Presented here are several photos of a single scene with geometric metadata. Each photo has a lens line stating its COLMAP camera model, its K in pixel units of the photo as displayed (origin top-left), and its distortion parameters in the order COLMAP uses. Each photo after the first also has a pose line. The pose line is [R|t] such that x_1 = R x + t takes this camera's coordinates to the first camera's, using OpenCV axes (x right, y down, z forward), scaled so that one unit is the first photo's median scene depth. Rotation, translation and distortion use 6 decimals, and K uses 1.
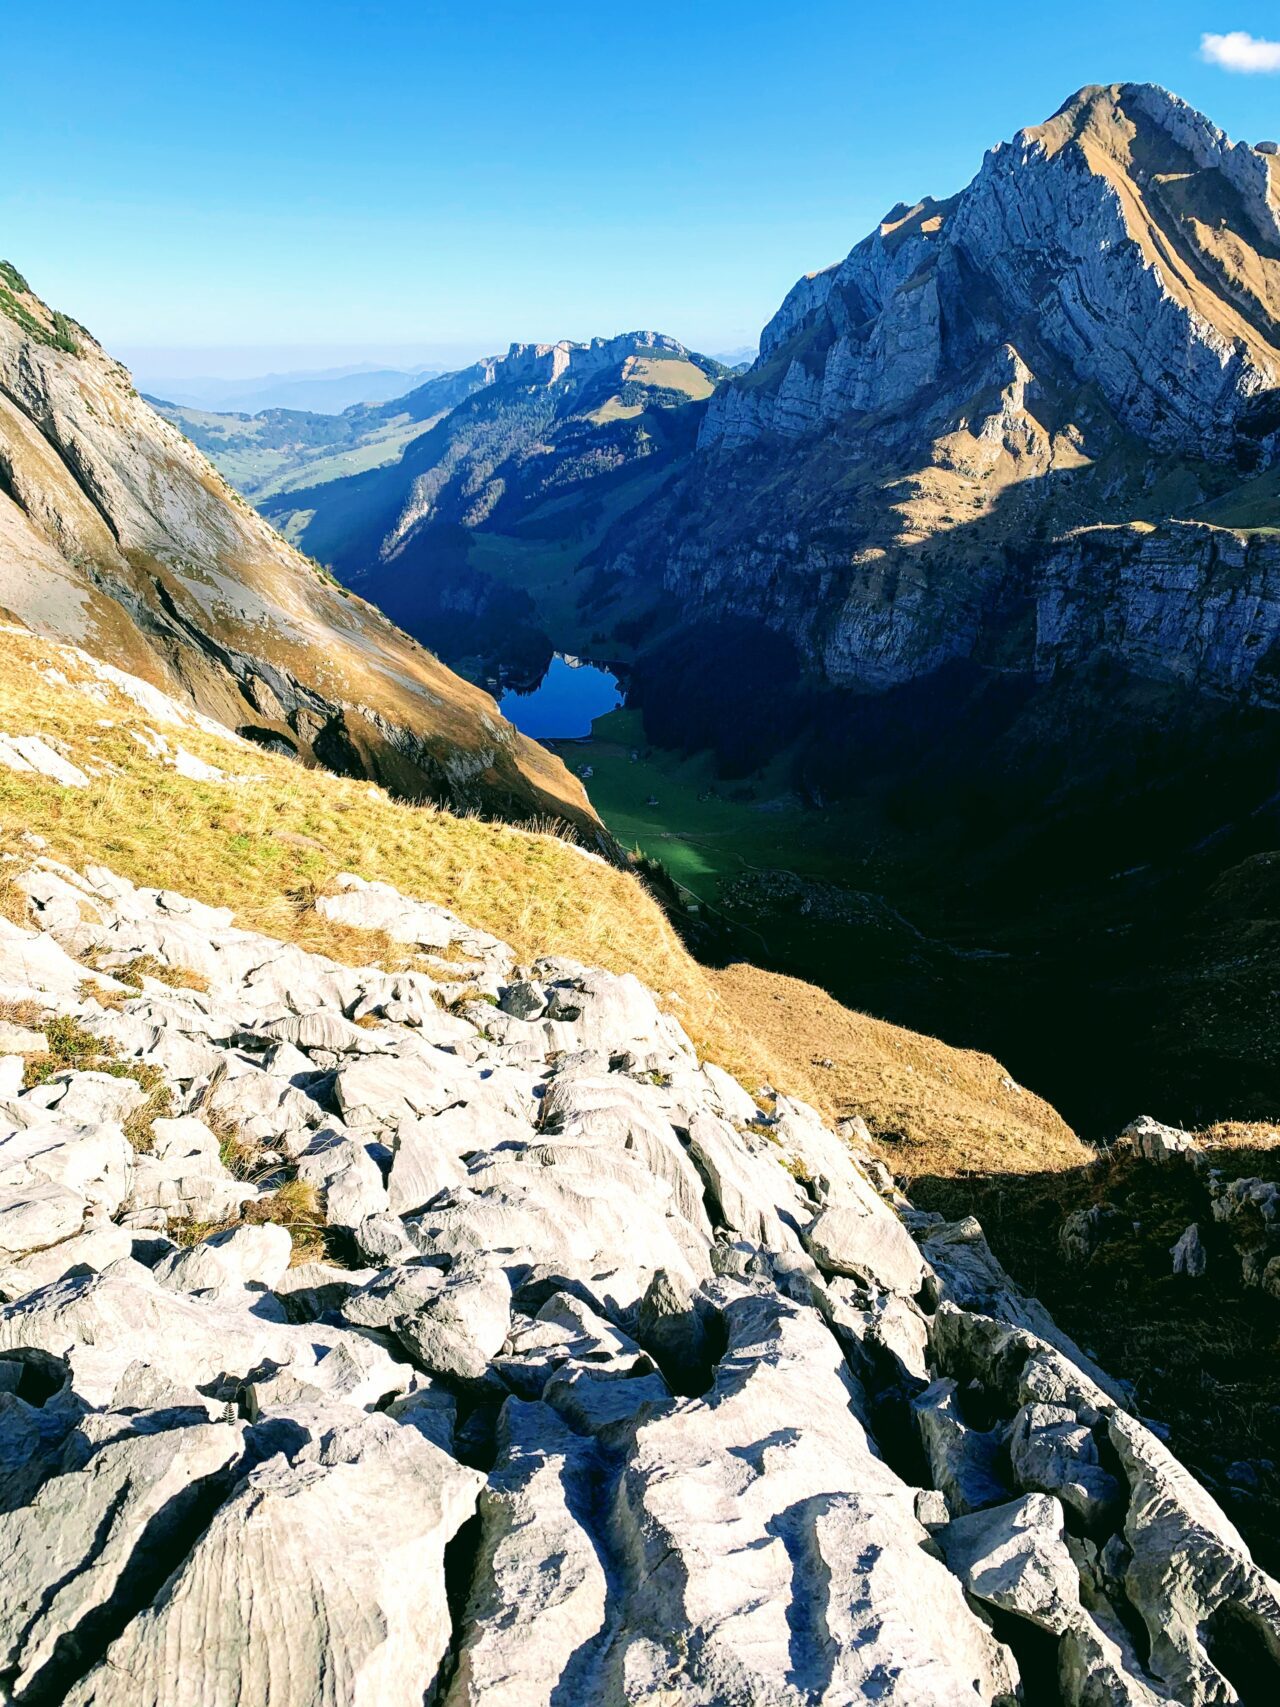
lens RADIAL K [[1290.4, 0, 634.8], [0, 1290.4, 852.2], [0, 0, 1]] dist [0.045120, -0.049885]
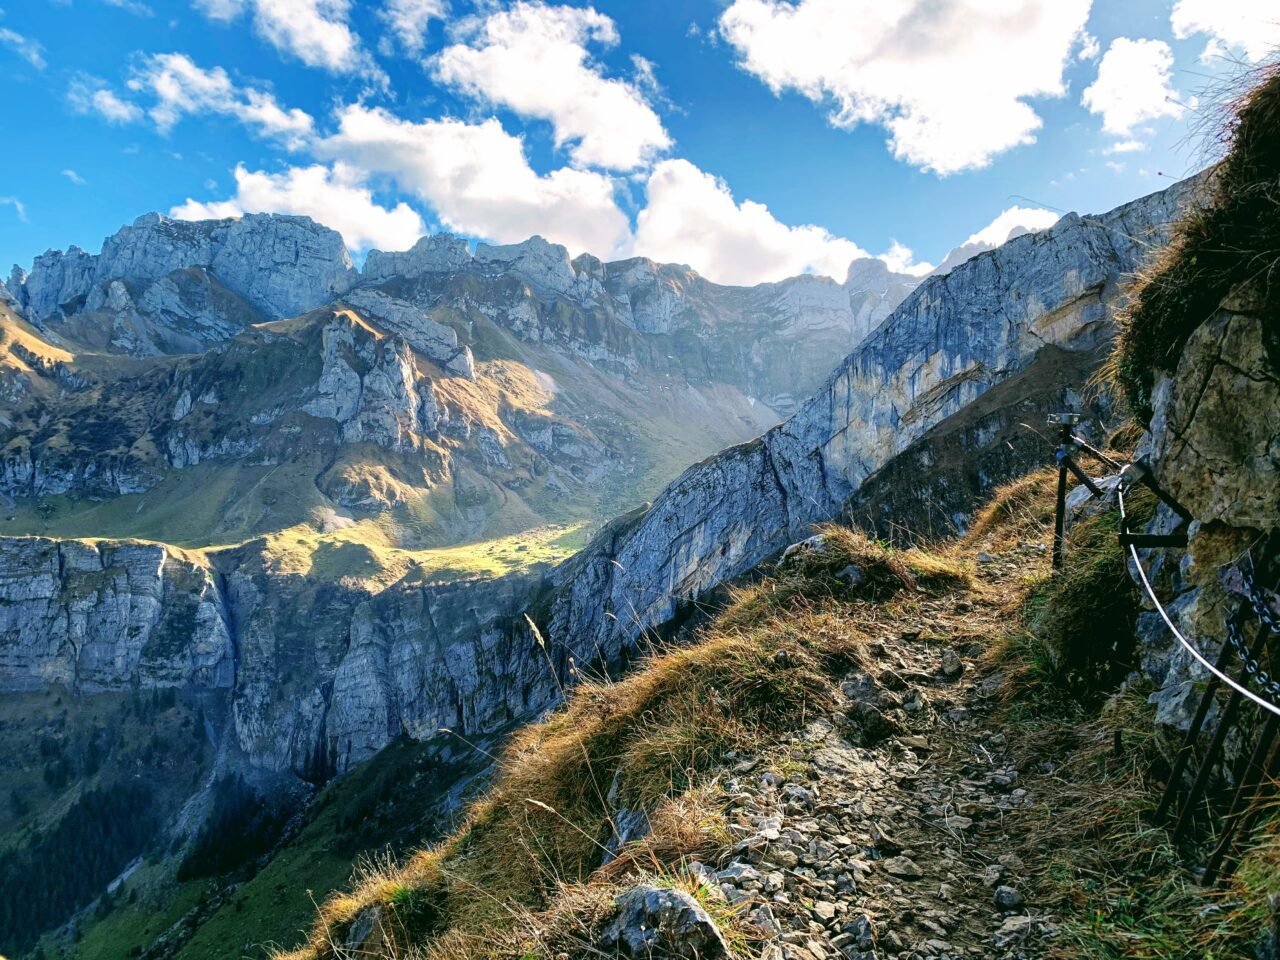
lens RADIAL K [[967.6, 0, 643.4], [0, 967.6, 456.6], [0, 0, 1]] dist [0.045120, -0.049885]
pose [[0.235762, 0.031145, 0.971312, -0.172734], [0.317804, 0.942060, -0.107346, -0.058093], [-0.918377, 0.333995, 0.212204, 0.286141]]
